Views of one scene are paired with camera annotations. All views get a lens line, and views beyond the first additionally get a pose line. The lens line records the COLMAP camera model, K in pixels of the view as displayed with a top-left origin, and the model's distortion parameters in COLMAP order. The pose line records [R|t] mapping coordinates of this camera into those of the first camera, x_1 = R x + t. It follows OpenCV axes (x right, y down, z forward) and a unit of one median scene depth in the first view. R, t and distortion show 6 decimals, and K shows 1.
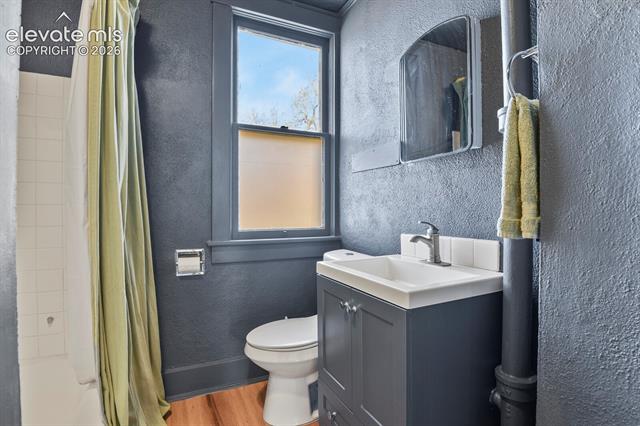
lens RADIAL K [[313.6, 0, 321.7], [0, 313.6, 214.2], [0, 0, 1]] dist [-0.031058, -0.000657]
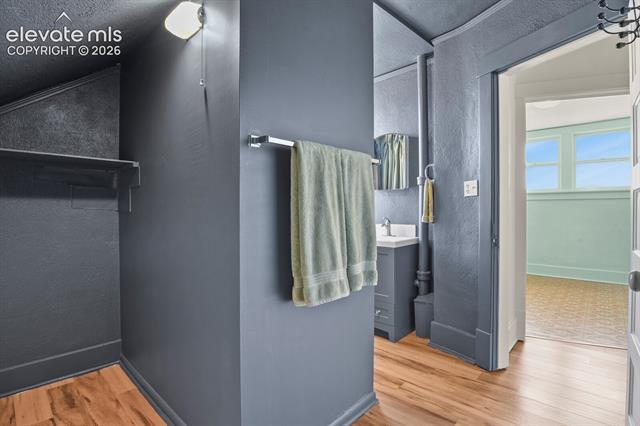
lens RADIAL K [[313.6, 0, 317.7], [0, 313.6, 212.5], [0, 0, 1]] dist [-0.031058, -0.000657]
pose [[0.936920, -0.002312, 0.349537, -1.207392], [0.001938, 0.999997, 0.001419, -0.025167], [-0.349539, -0.000652, 0.936922, -1.264214]]
